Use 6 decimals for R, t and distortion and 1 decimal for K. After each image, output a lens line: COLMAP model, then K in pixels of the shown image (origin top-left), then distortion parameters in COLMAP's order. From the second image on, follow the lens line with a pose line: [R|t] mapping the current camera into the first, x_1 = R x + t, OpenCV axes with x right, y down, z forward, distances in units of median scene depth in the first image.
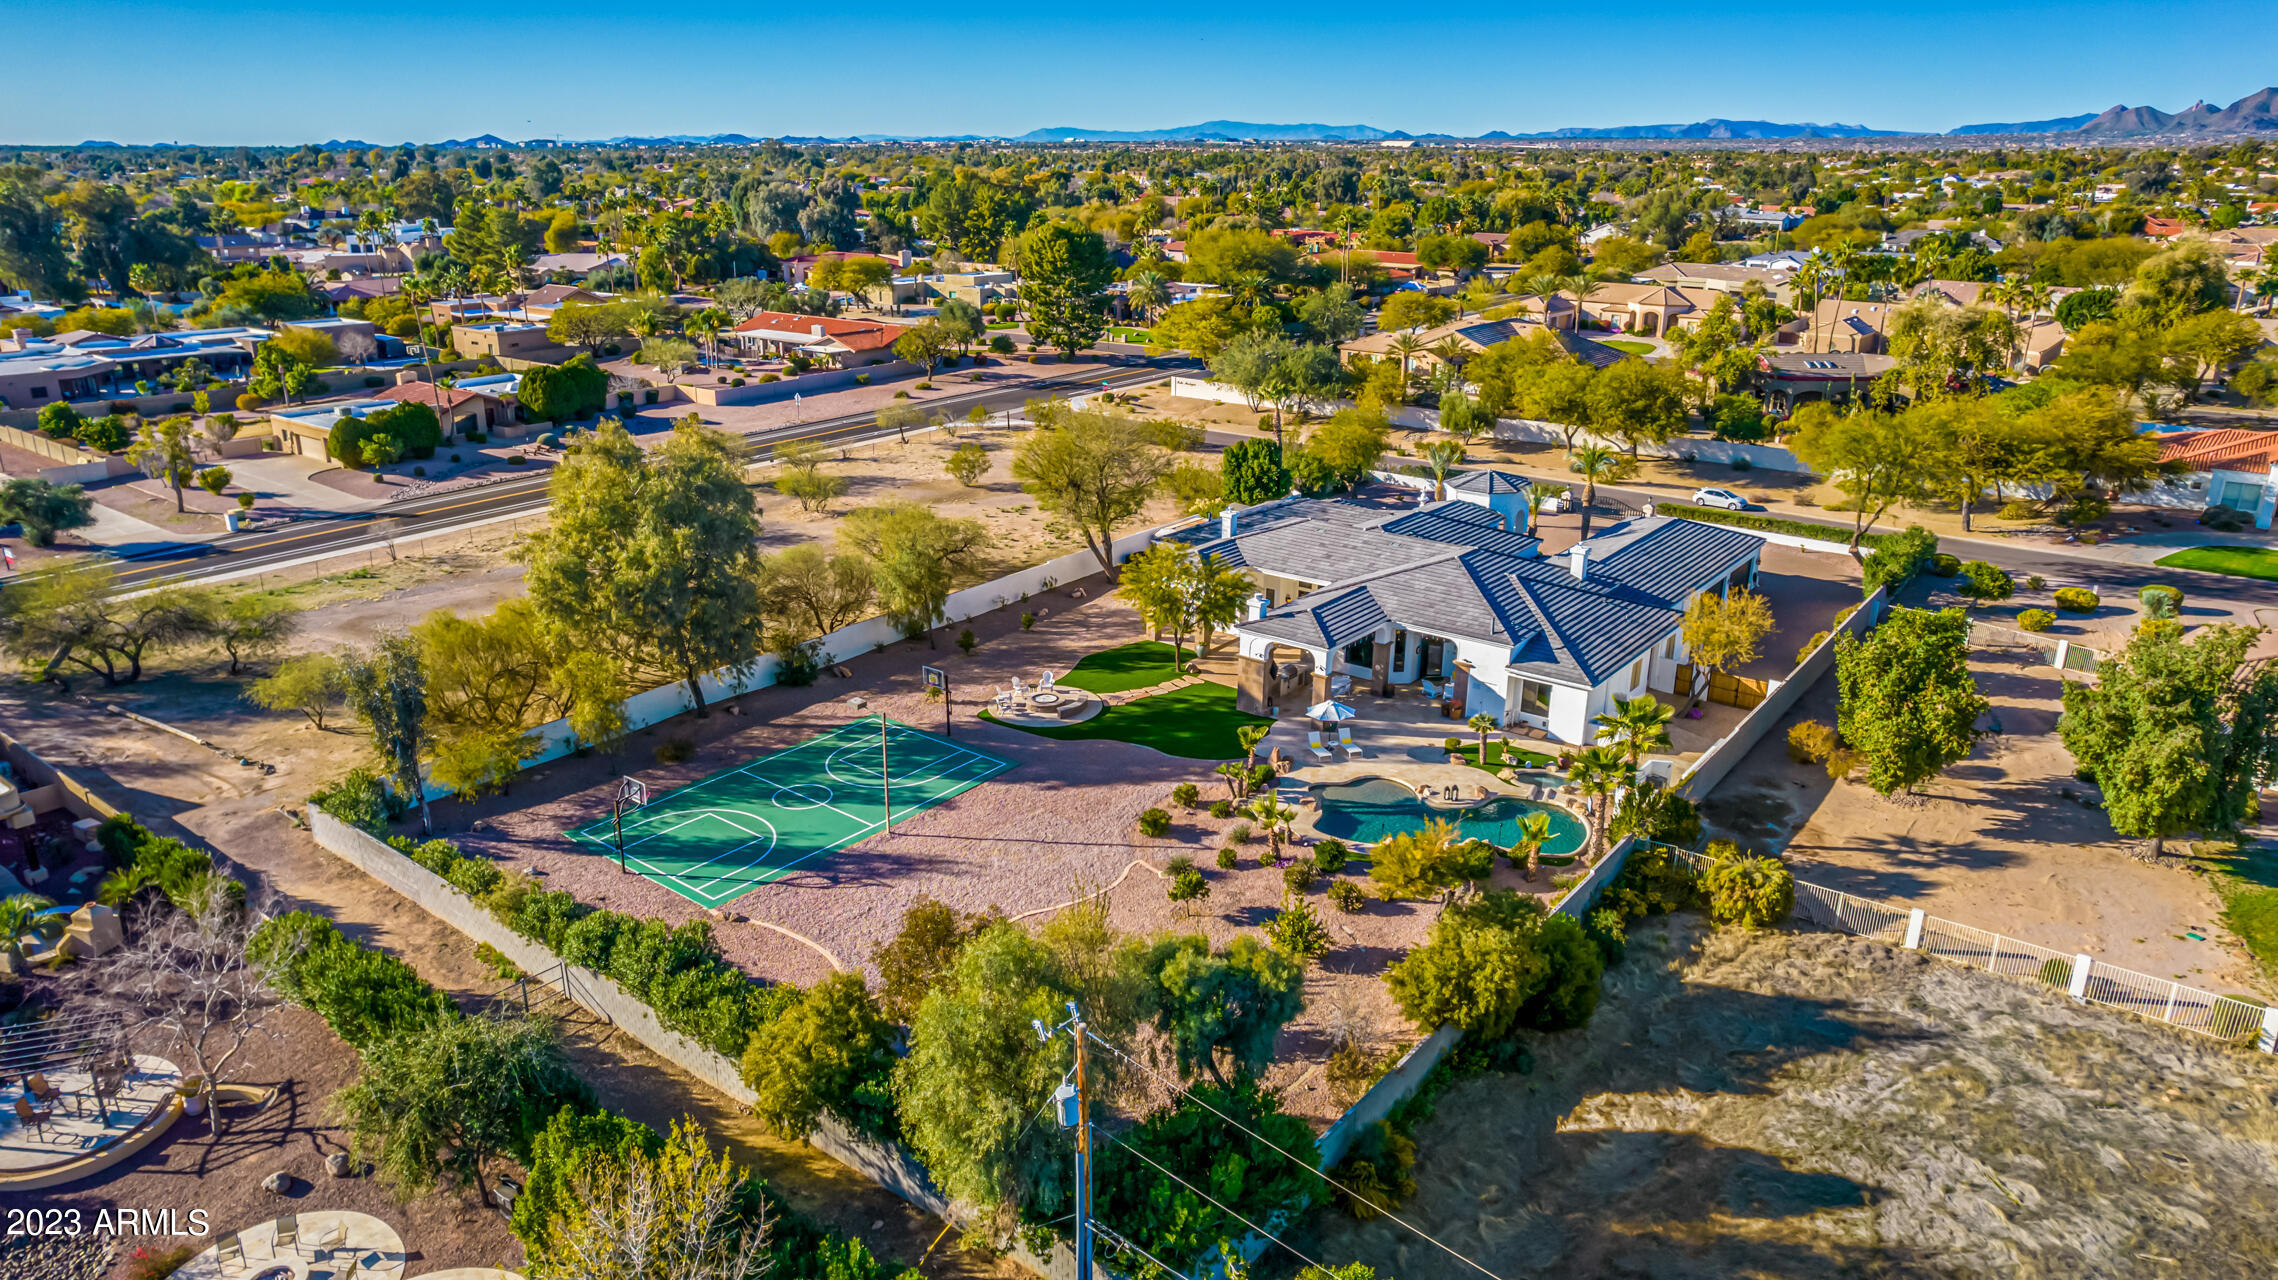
lens RADIAL K [[1489.3, 0, 1134.6], [0, 1489.3, 643.2], [0, 0, 1]] dist [-0.080126, 0.077186]
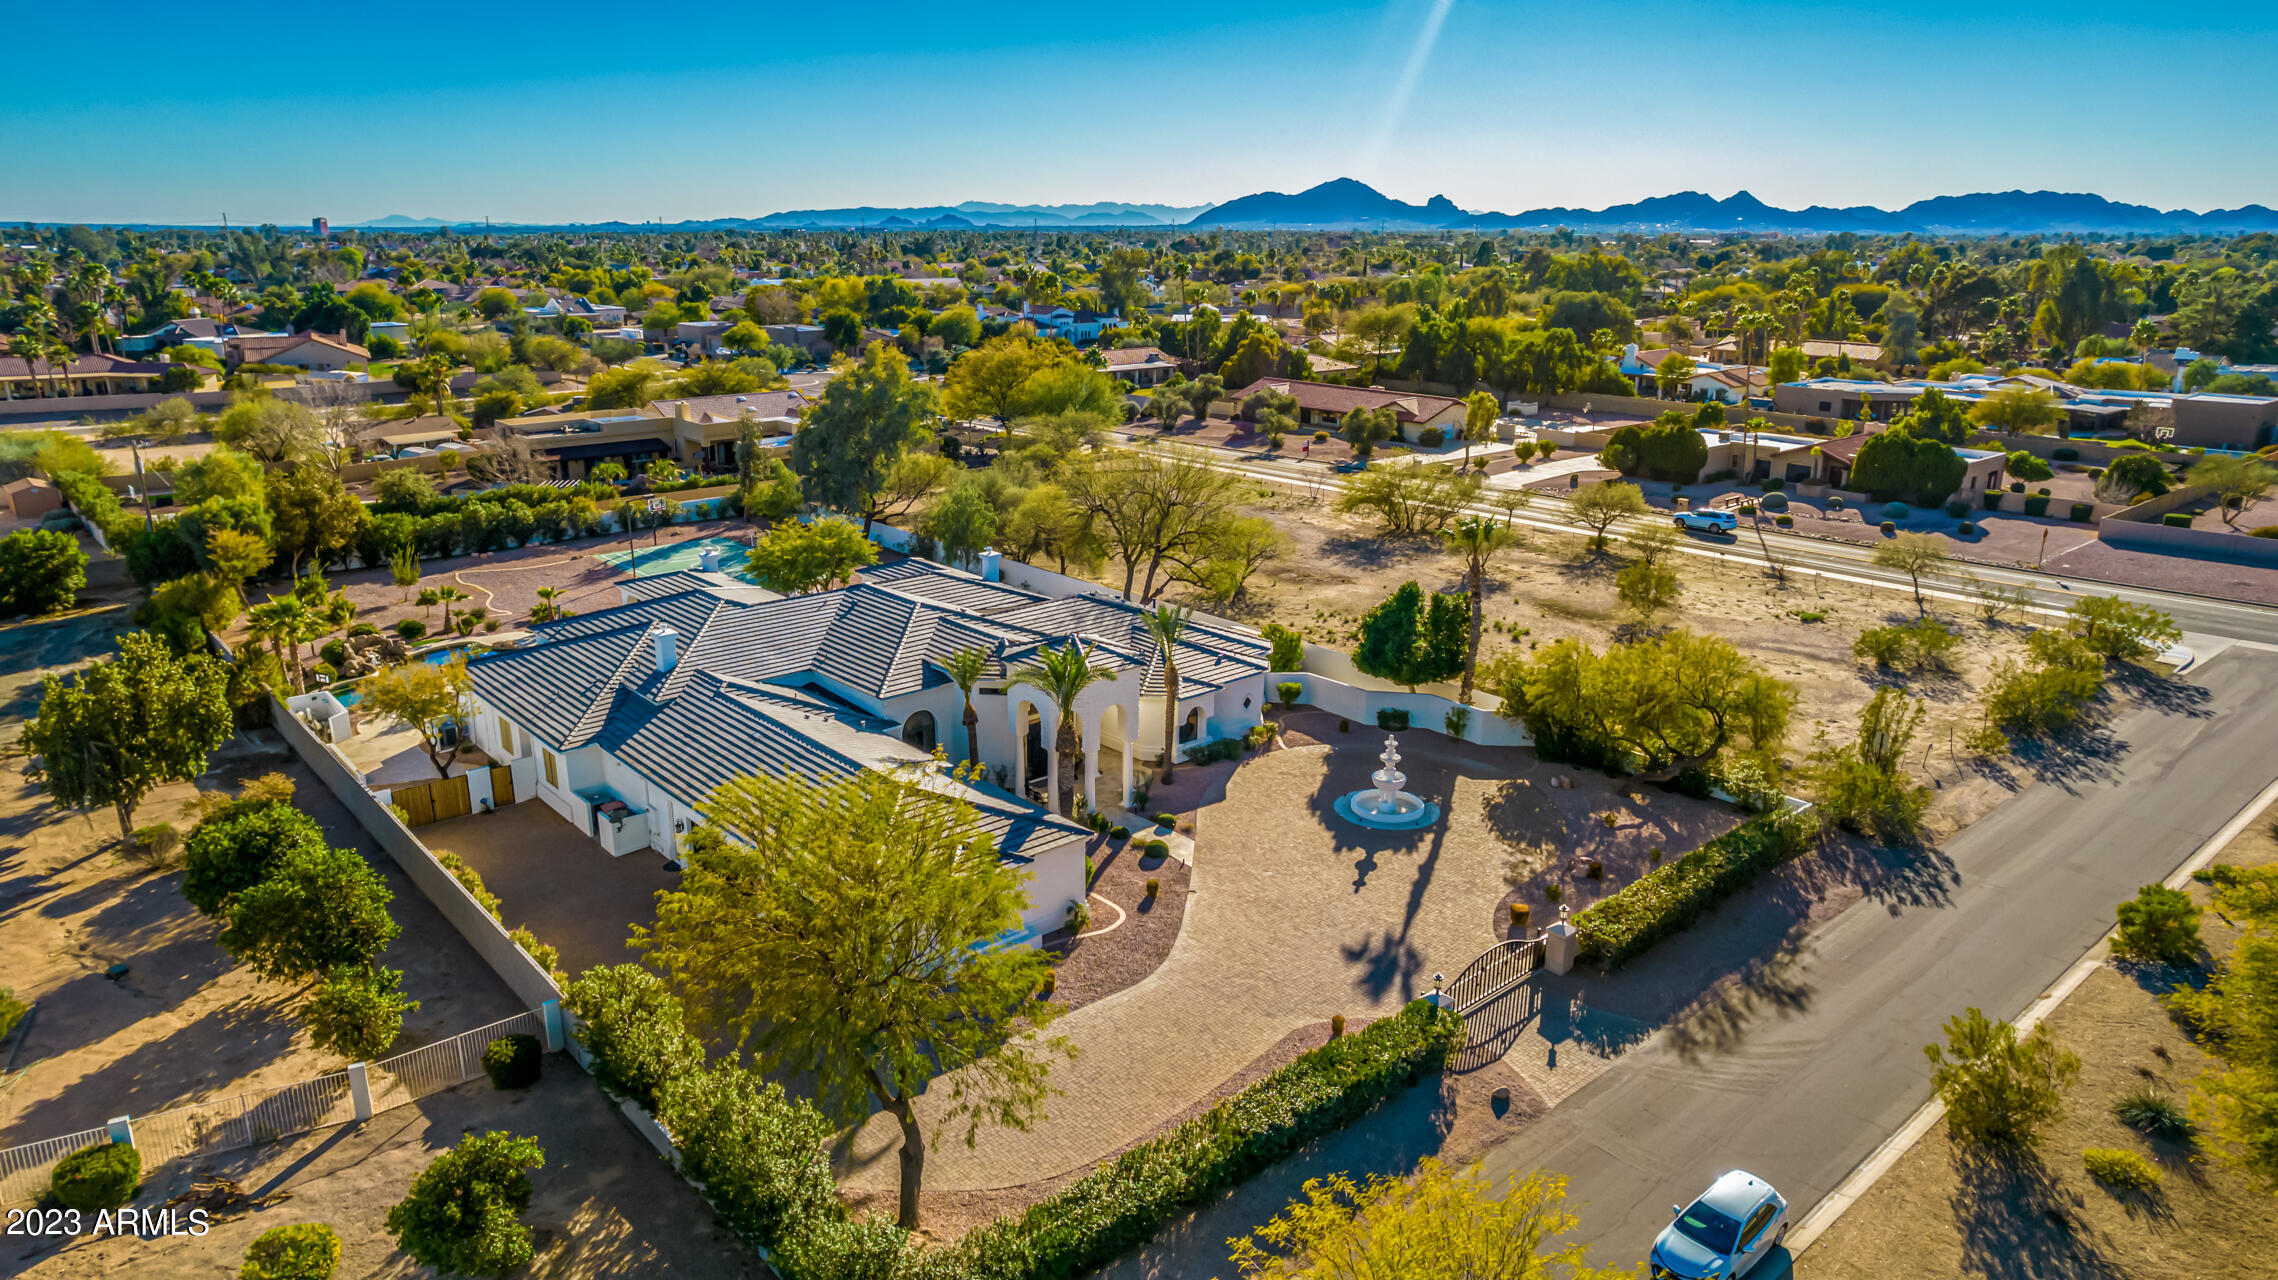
lens RADIAL K [[1456.8, 0, 1137.3], [0, 1456.8, 639.4], [0, 0, 1]] dist [-0.054639, 0.071599]
pose [[-0.188629, 0.263684, -0.945986, 1.064488], [-0.318425, 0.894813, 0.312914, -0.411569], [0.928991, 0.360250, -0.084825, 1.412787]]
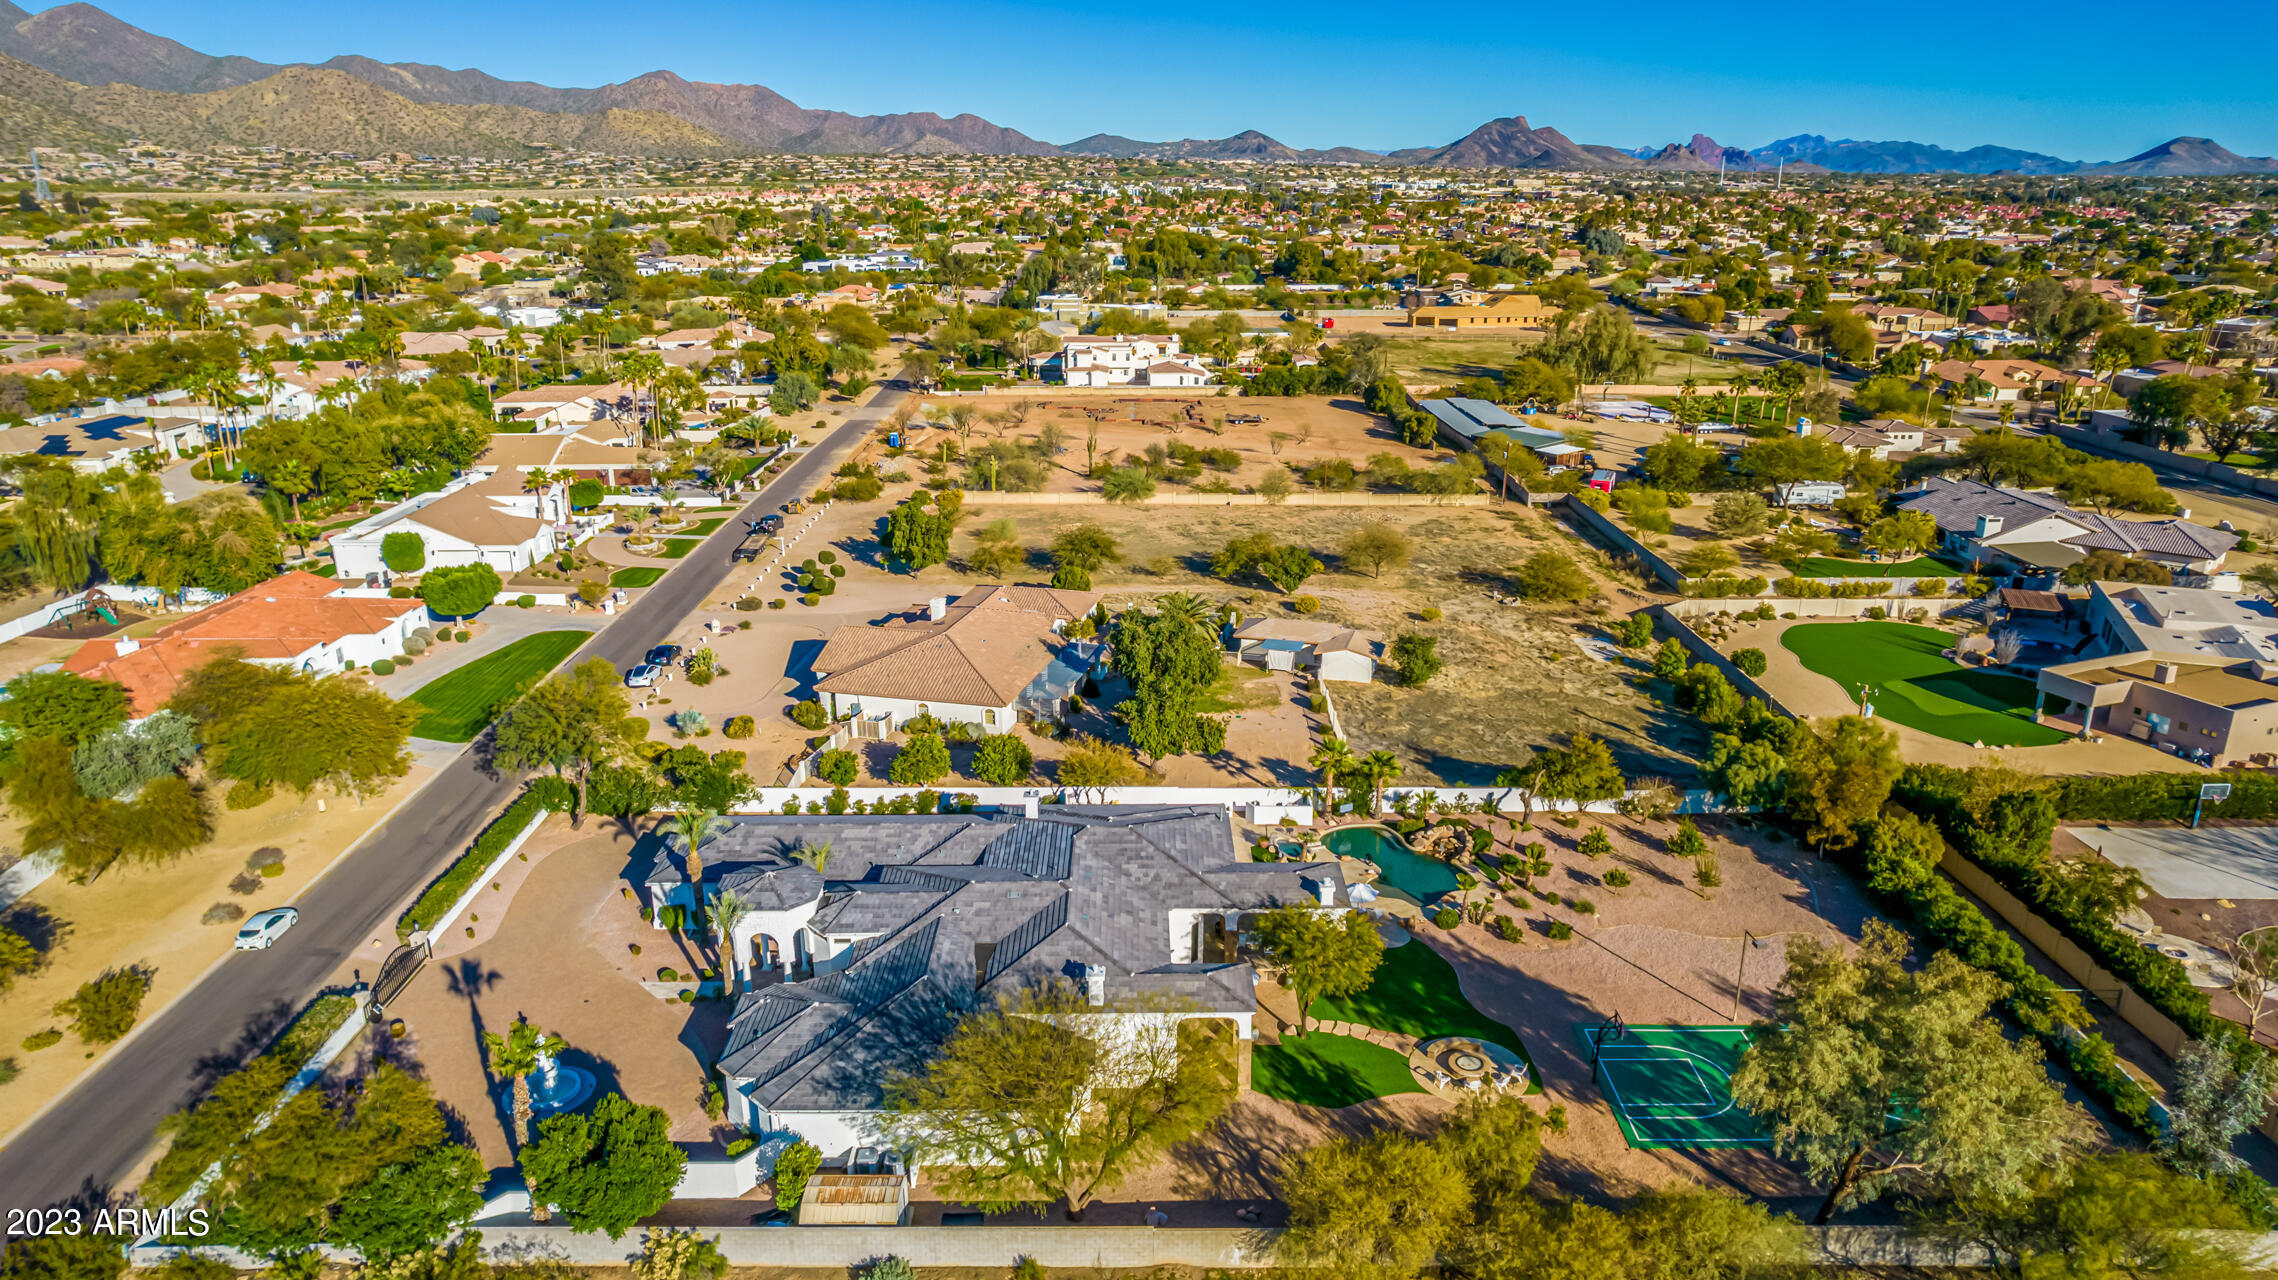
lens RADIAL K [[1448.4, 0, 1132.9], [0, 1448.4, 643.0], [0, 0, 1]] dist [-0.048029, 0.073285]
pose [[-0.612122, -0.250664, 0.749983, -0.583062], [0.249627, 0.838679, 0.484049, -0.730603], [-0.750328, 0.483514, -0.450802, 1.503820]]
